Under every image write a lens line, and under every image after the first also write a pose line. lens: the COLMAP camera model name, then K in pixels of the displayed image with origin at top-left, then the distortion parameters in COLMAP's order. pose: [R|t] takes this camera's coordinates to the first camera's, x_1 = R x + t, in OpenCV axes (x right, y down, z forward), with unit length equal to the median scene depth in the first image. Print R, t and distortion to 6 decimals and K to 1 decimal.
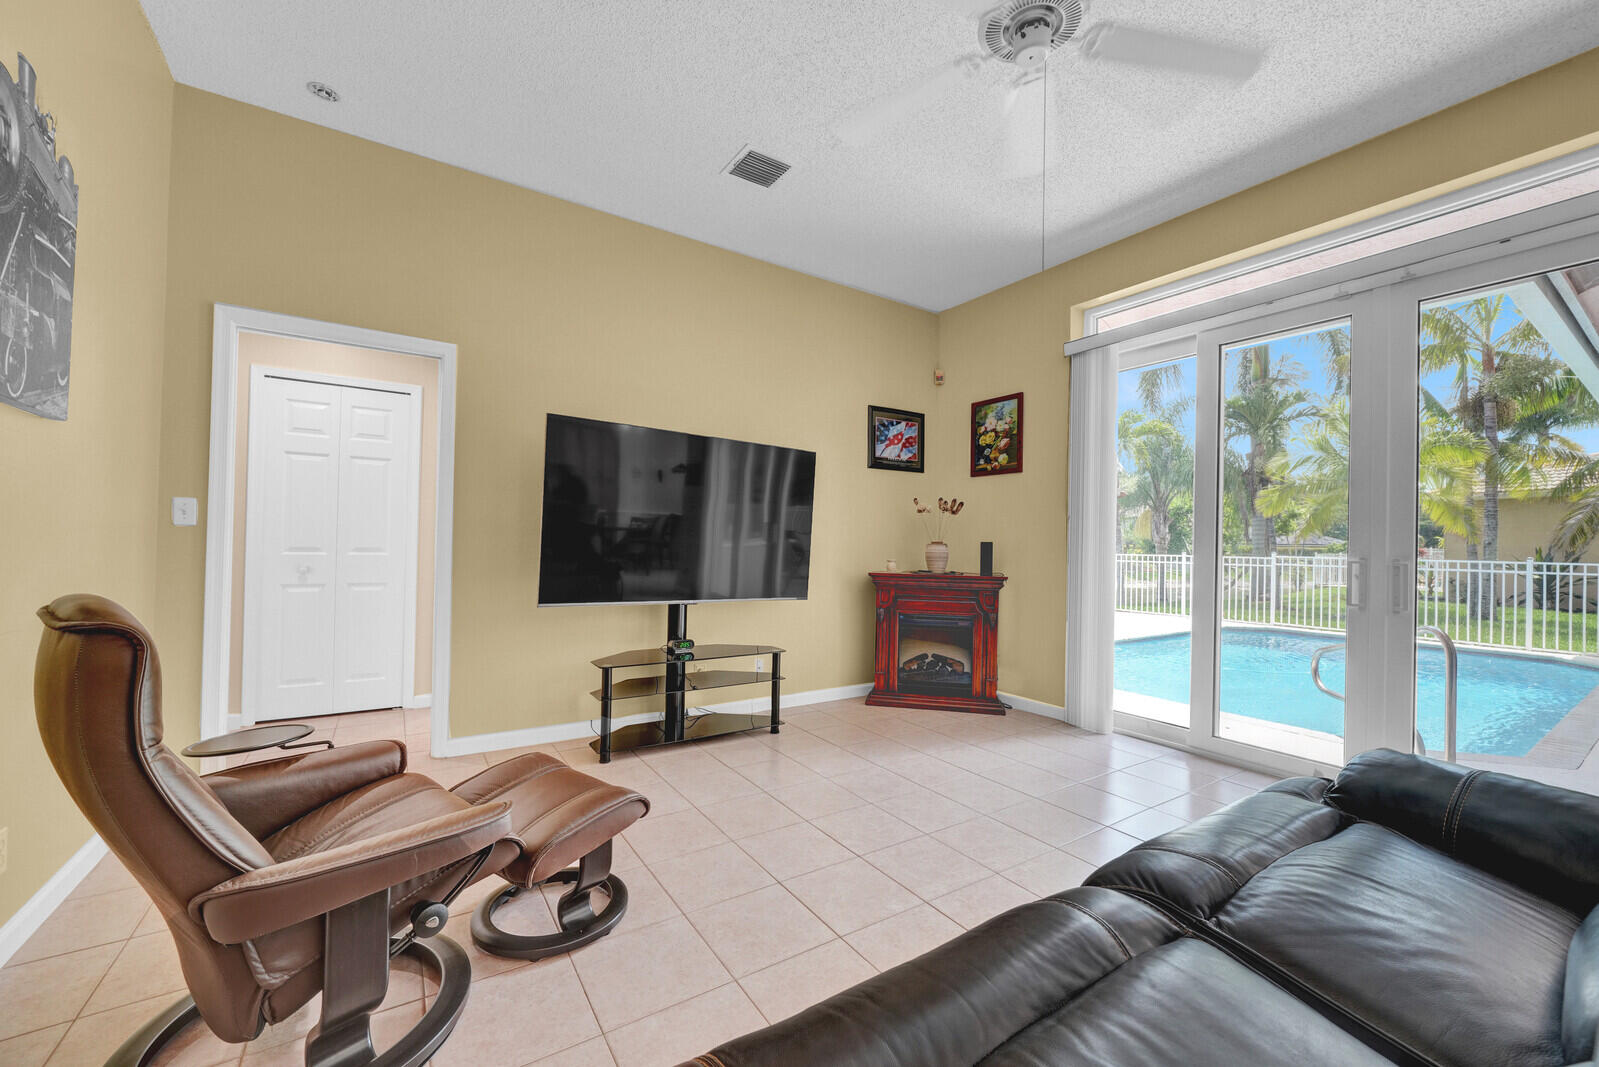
lens RADIAL K [[627.1, 0, 799.5], [0, 627.1, 533.5], [0, 0, 1]] dist [-0.001068, -0.000386]
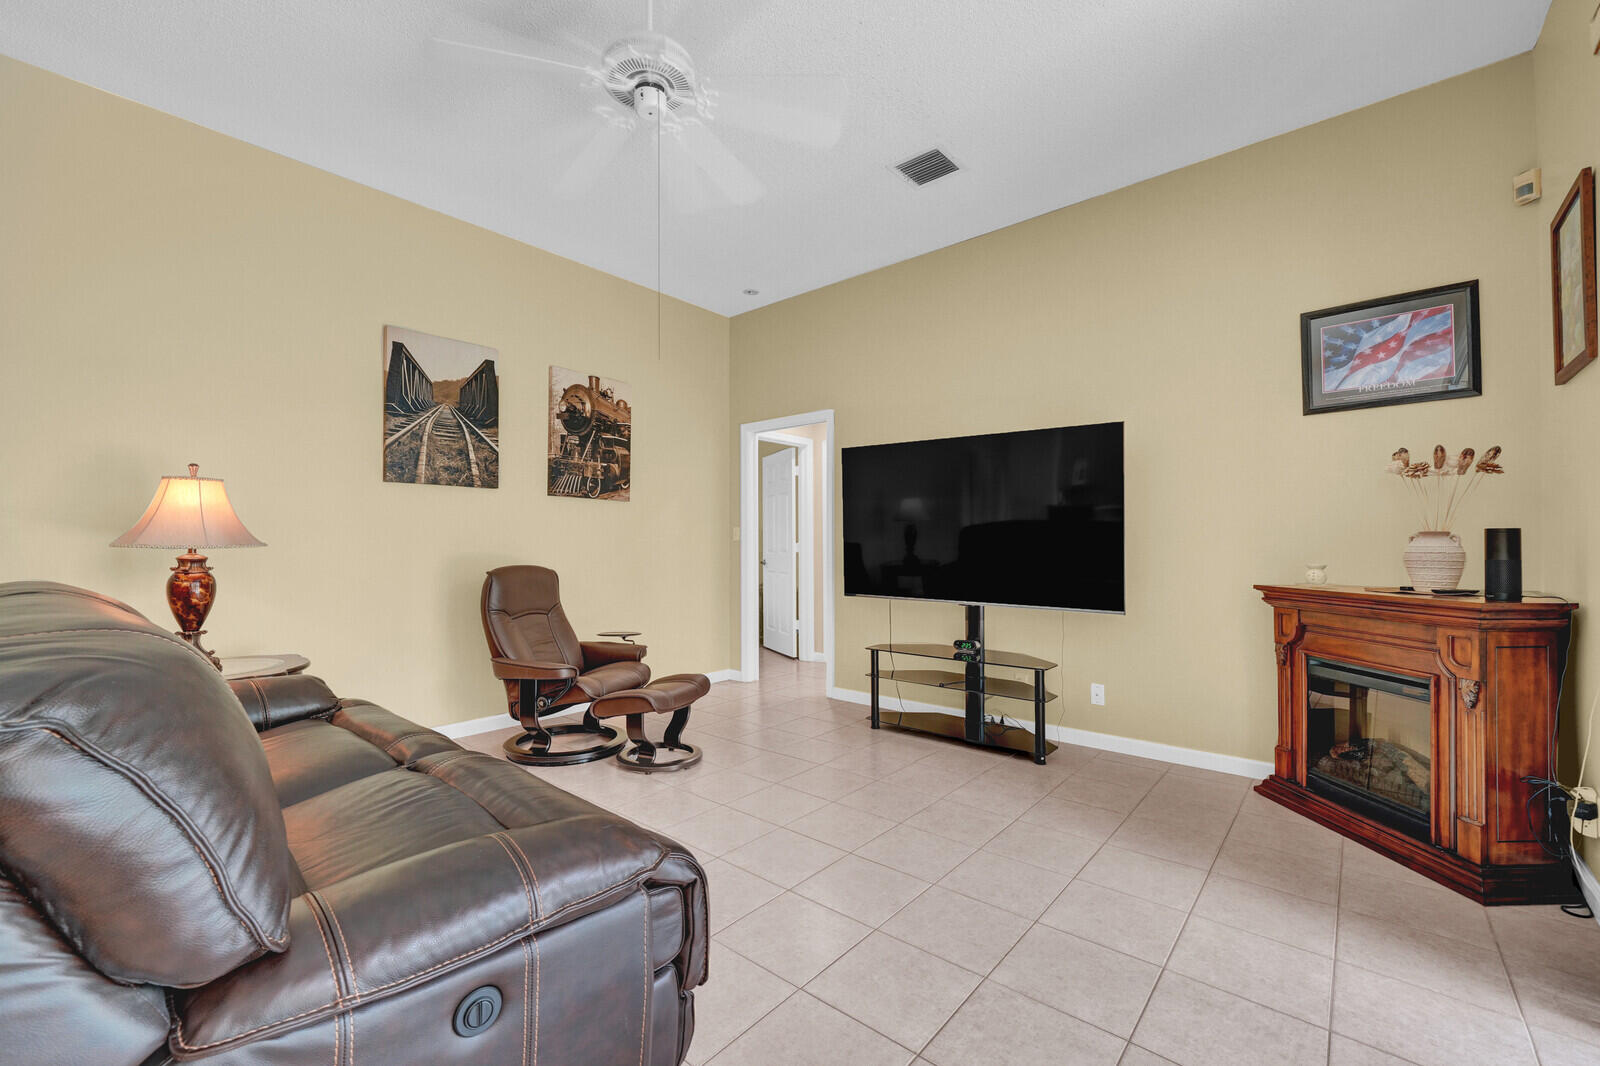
lens RADIAL K [[662.3, 0, 797.4], [0, 662.3, 535.9], [0, 0, 1]] dist [-0.001194, 0.000134]
pose [[0.269317, -0.036941, -0.962343, 0.688178], [0.021818, 0.999242, -0.032251, 0.026451], [0.962805, -0.012310, 0.269918, 0.402968]]
